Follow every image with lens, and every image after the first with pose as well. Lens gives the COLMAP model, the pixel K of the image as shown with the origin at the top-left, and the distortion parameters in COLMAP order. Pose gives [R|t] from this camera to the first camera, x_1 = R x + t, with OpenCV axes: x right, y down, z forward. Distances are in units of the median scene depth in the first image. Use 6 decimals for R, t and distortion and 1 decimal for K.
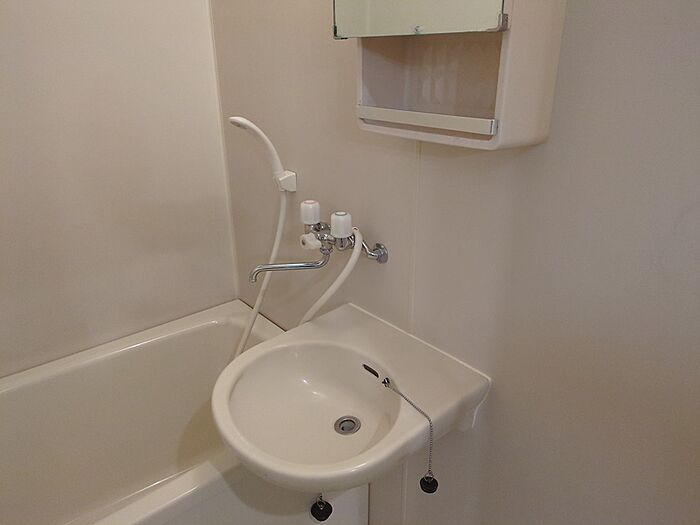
lens RADIAL K [[516.4, 0, 353.9], [0, 516.4, 260.8], [0, 0, 1]] dist [0.010130, -0.009821]
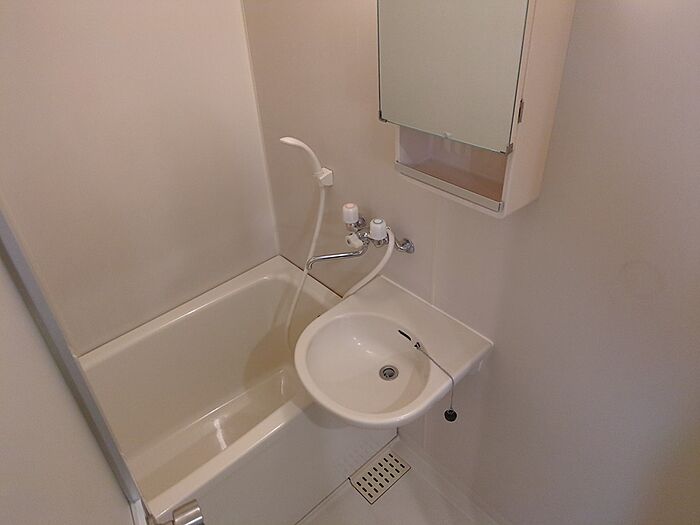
lens RADIAL K [[516.4, 0, 353.7], [0, 516.4, 257.5], [0, 0, 1]] dist [0.010130, -0.009821]
pose [[0.998599, -0.051832, 0.010651, -0.102196], [0.047992, 0.971940, 0.230282, -0.297141], [-0.022288, -0.229448, 0.973066, -0.268922]]
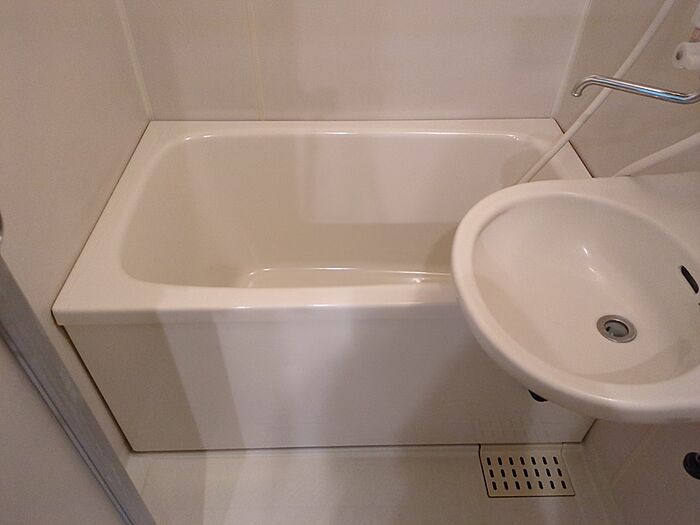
lens RADIAL K [[516.4, 0, 354.2], [0, 516.4, 260.4], [0, 0, 1]] dist [0.010130, -0.009821]
pose [[0.784102, 0.432192, -0.445414, -0.018460], [-0.251066, 0.877221, 0.409206, 0.025352], [0.567582, -0.209031, 0.796339, 0.216774]]
